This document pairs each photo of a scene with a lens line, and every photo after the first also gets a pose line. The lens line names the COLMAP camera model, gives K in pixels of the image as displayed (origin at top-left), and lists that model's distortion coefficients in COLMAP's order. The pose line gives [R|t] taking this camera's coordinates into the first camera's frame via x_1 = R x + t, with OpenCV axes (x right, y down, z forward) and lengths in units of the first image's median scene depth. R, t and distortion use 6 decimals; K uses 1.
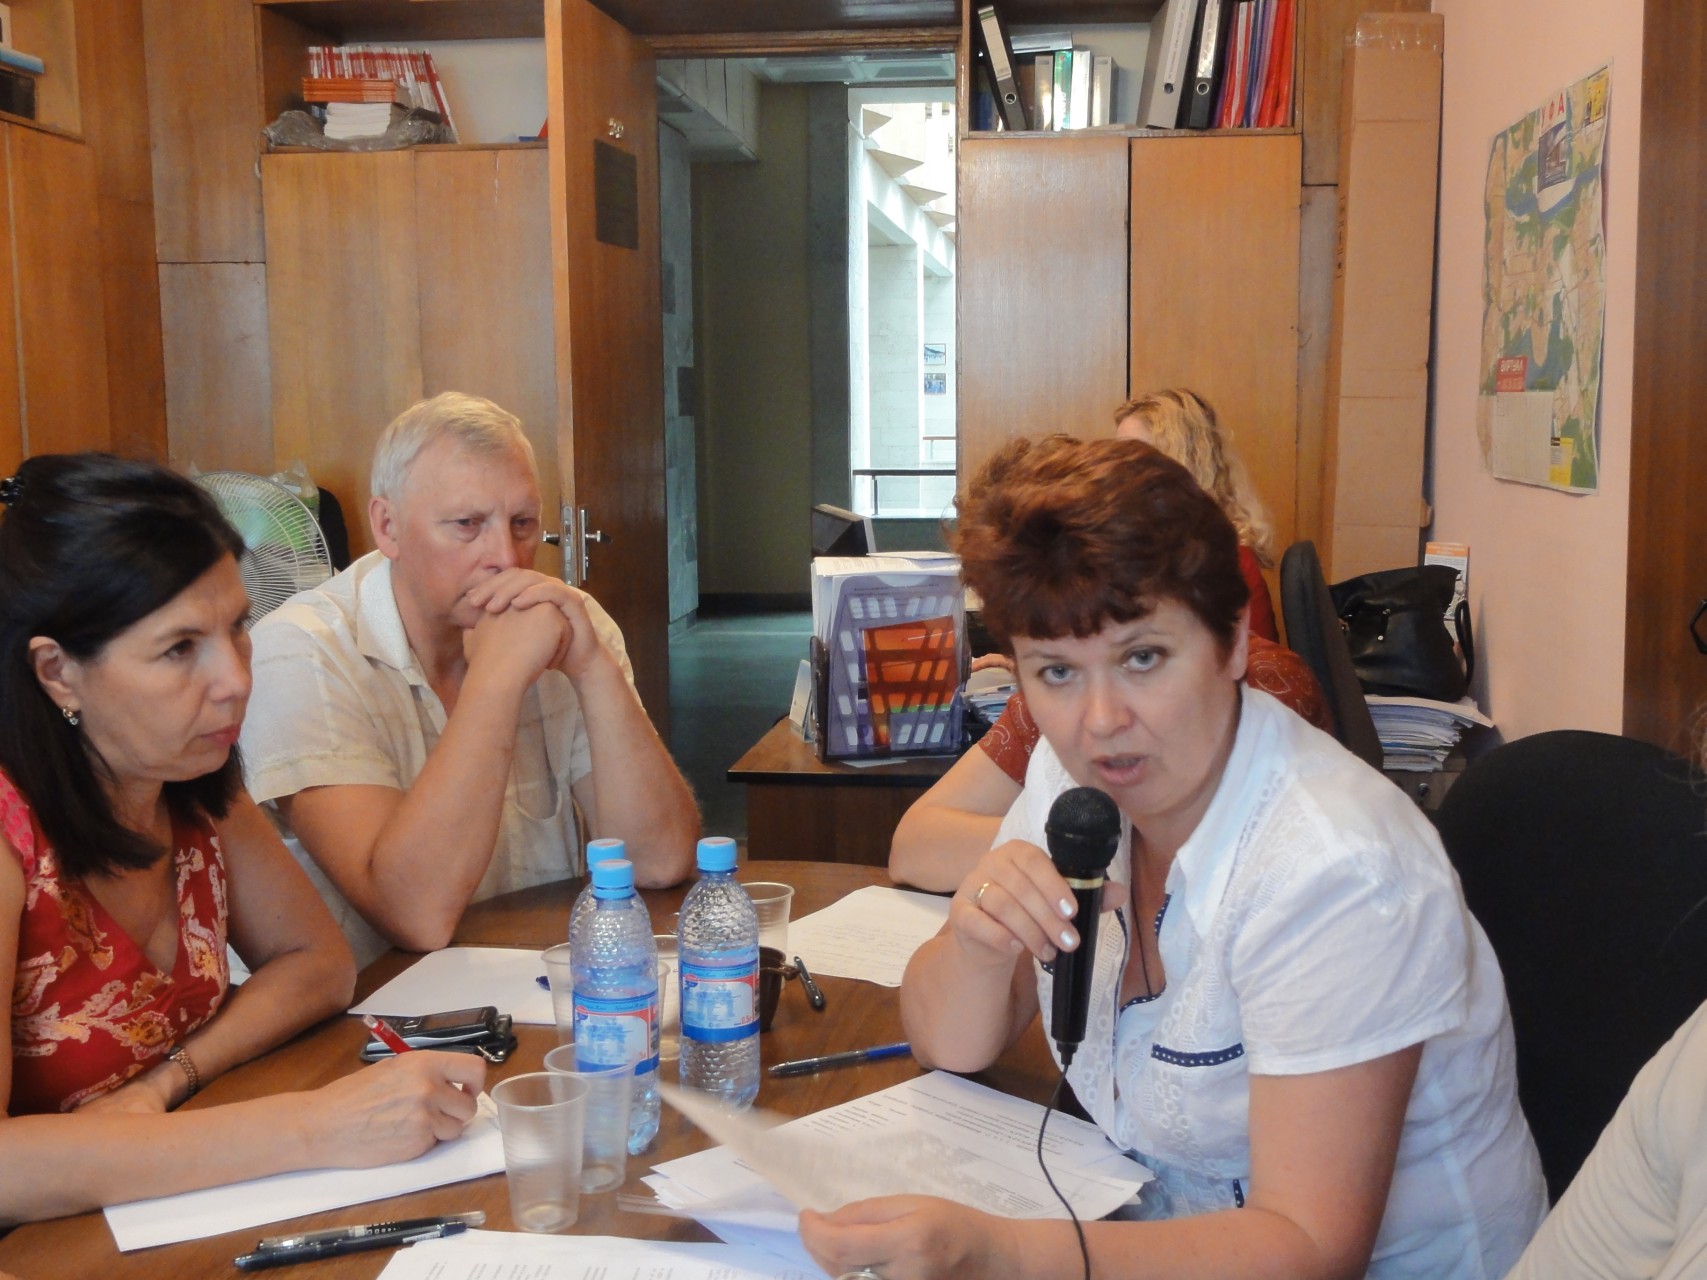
lens RADIAL K [[1903.7, 0, 857.9], [0, 1903.7, 644.8], [0, 0, 1]] dist [-0.011200, 0.015975]
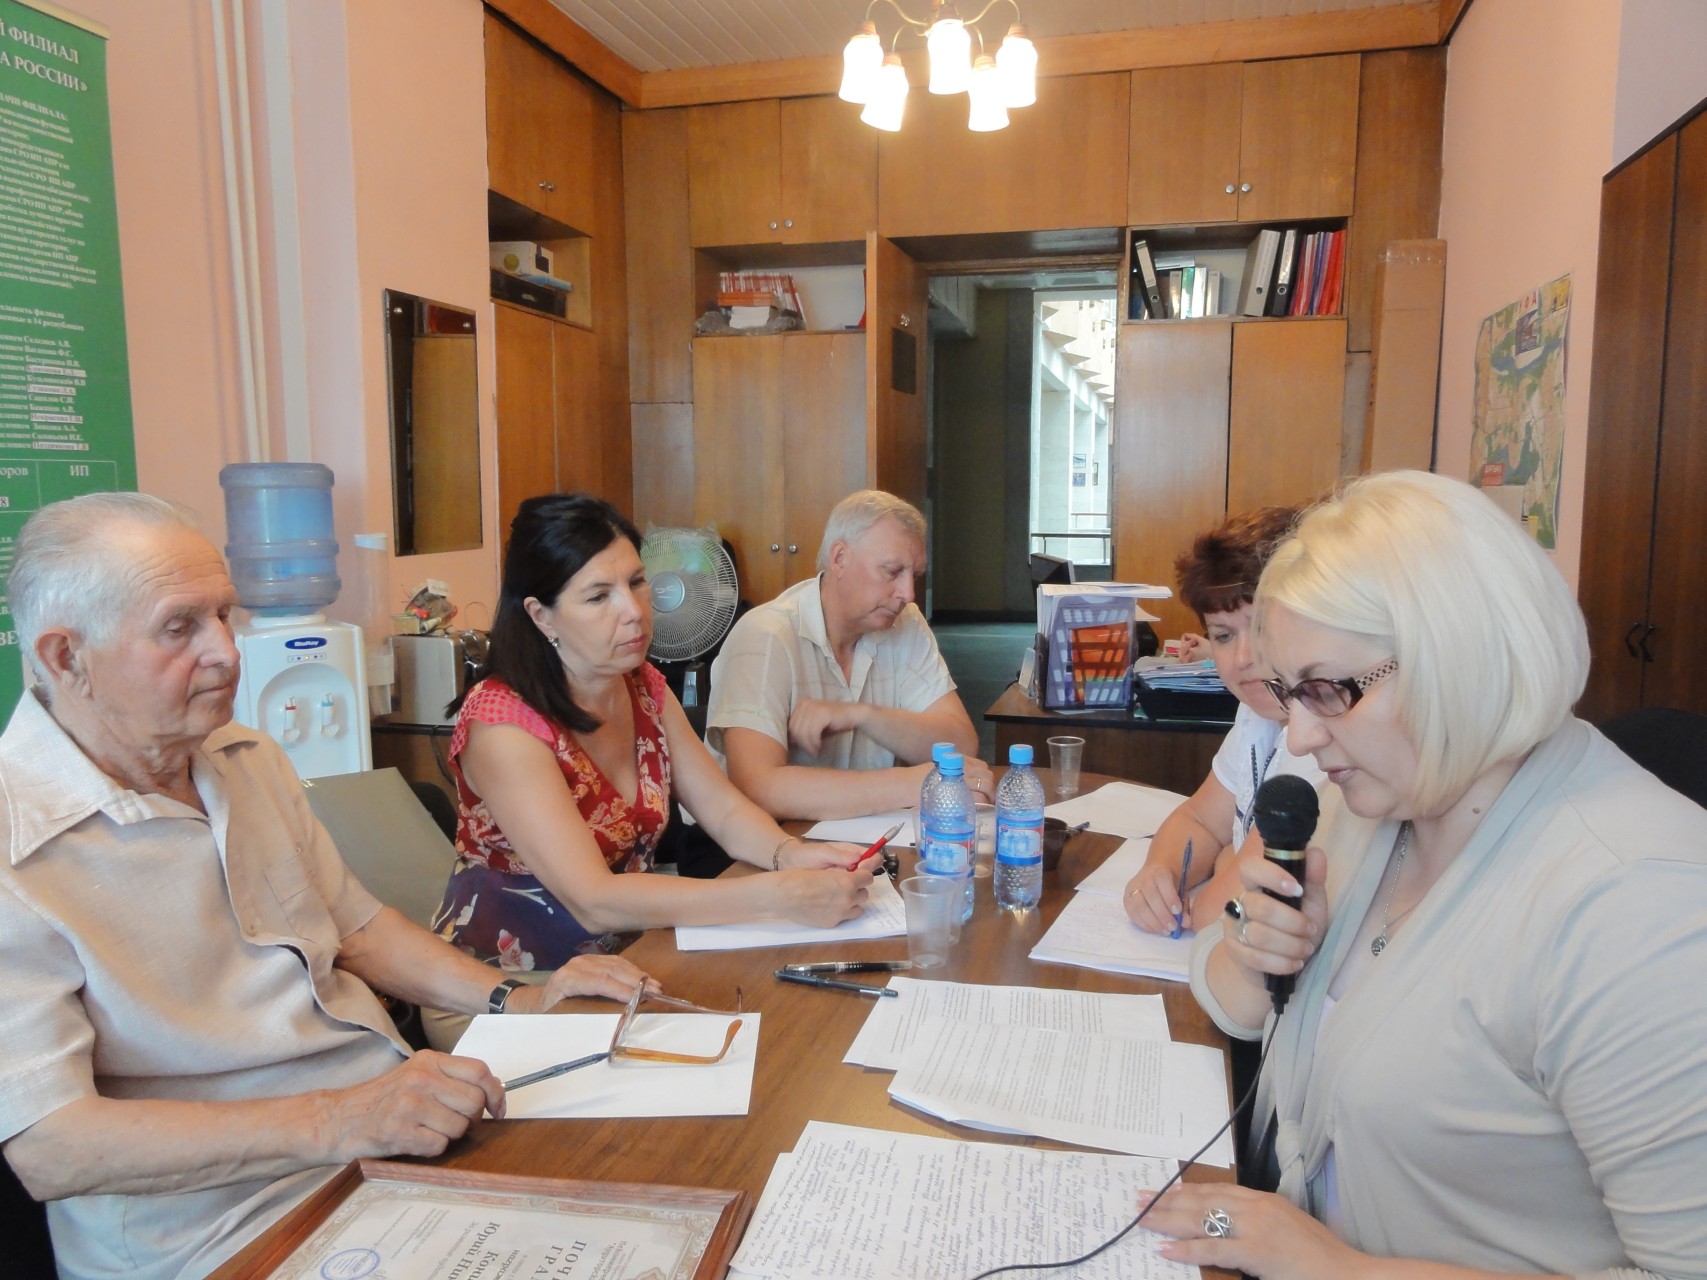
lens RADIAL K [[1201.3, 0, 860.2], [0, 1201.3, 637.0], [0, 0, 1]] dist [-0.001629, 0.004394]
pose [[0.990572, 0.024769, -0.134732, -0.021611], [-0.025483, 0.999669, -0.003580, 0.003997], [0.134599, 0.006980, 0.990876, -0.021123]]
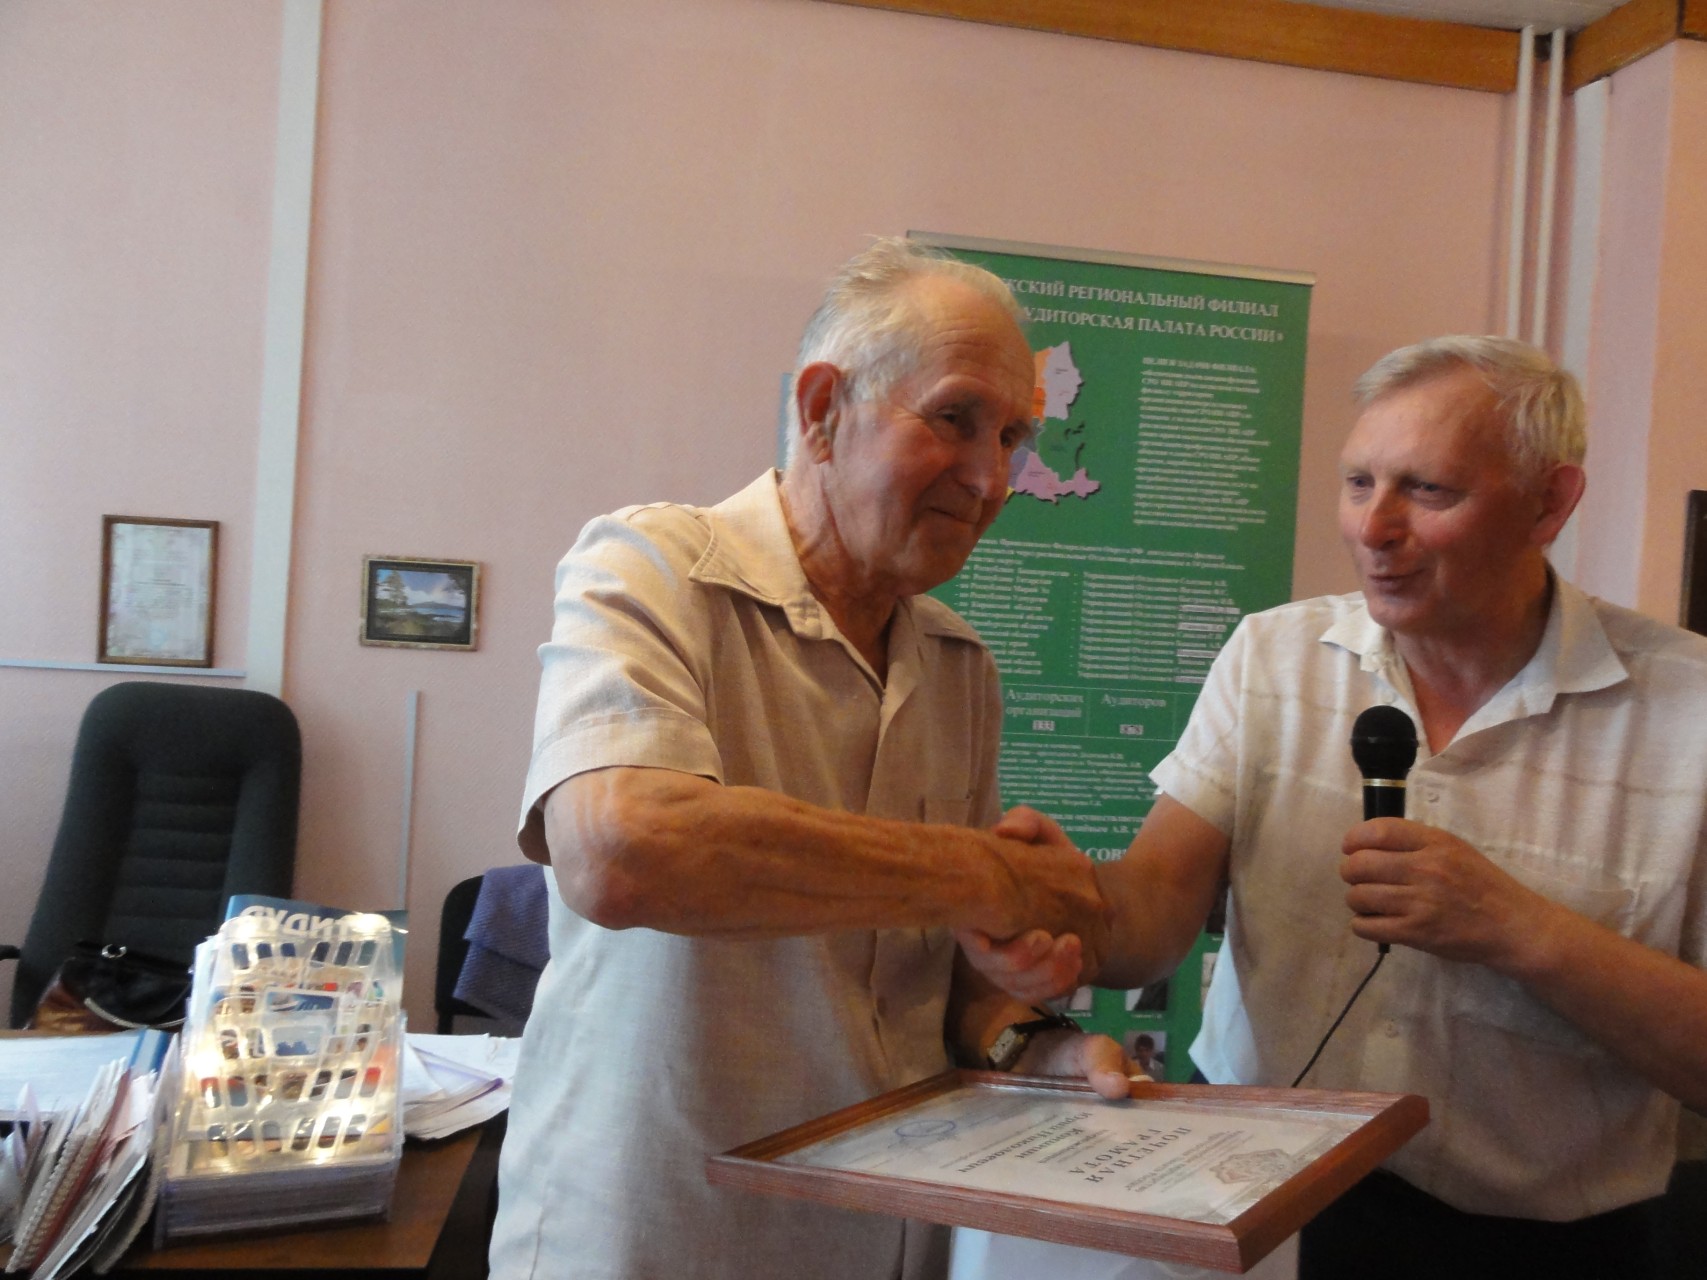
lens RADIAL K [[1192.4, 0, 850.4], [0, 1192.4, 635.8], [0, 0, 1]] dist [0.005138, -0.000652]
pose [[0.244119, 0.031908, -0.969220, 0.044285], [-0.188656, 0.981926, -0.015191, -0.055952], [0.951218, 0.186557, 0.245726, 0.169967]]
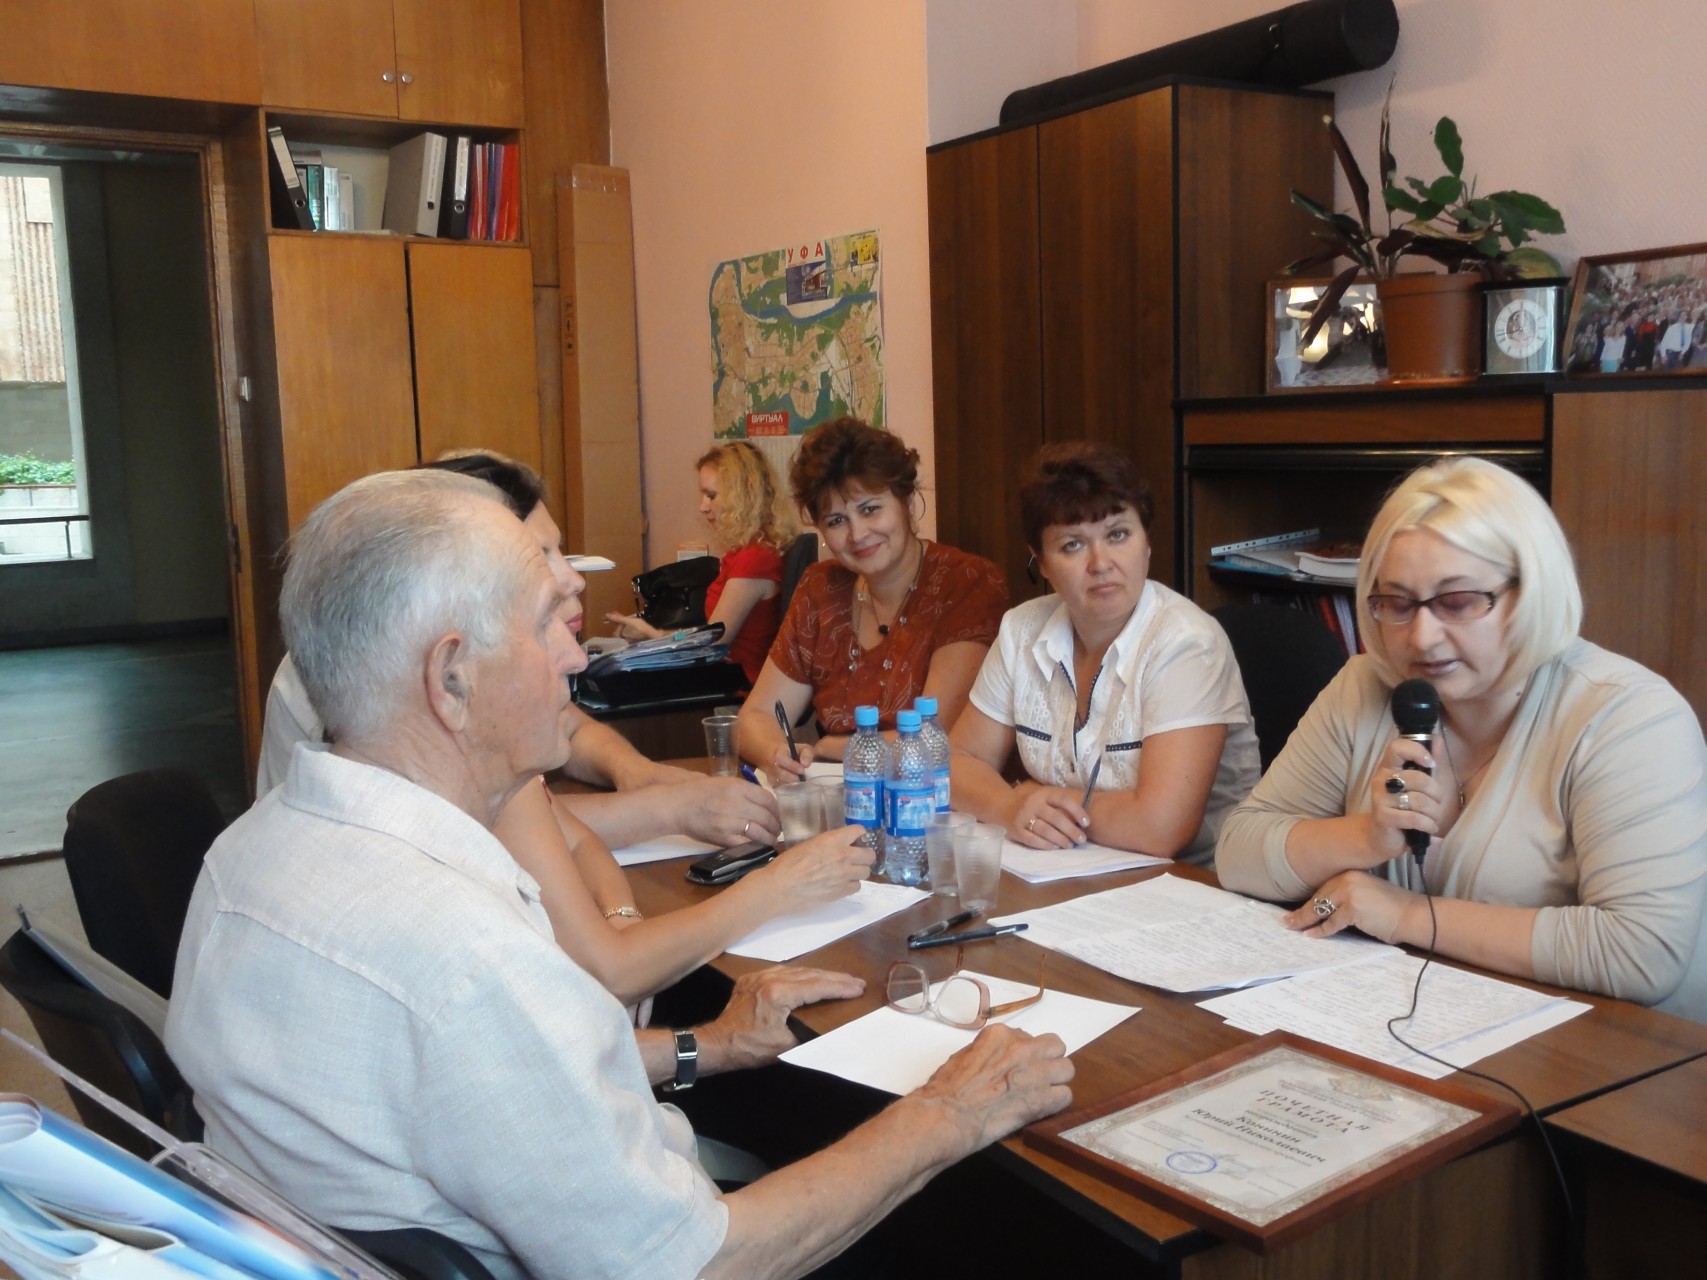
lens RADIAL K [[1609.8, 0, 853.5], [0, 1609.8, 640.0], [0, 0, 1]] dist [0.007632, 0.001381]
pose [[0.784492, -0.088599, 0.613777, -0.310700], [0.095020, 0.995228, 0.022213, 0.004098], [-0.612816, 0.040895, 0.789167, -0.028335]]
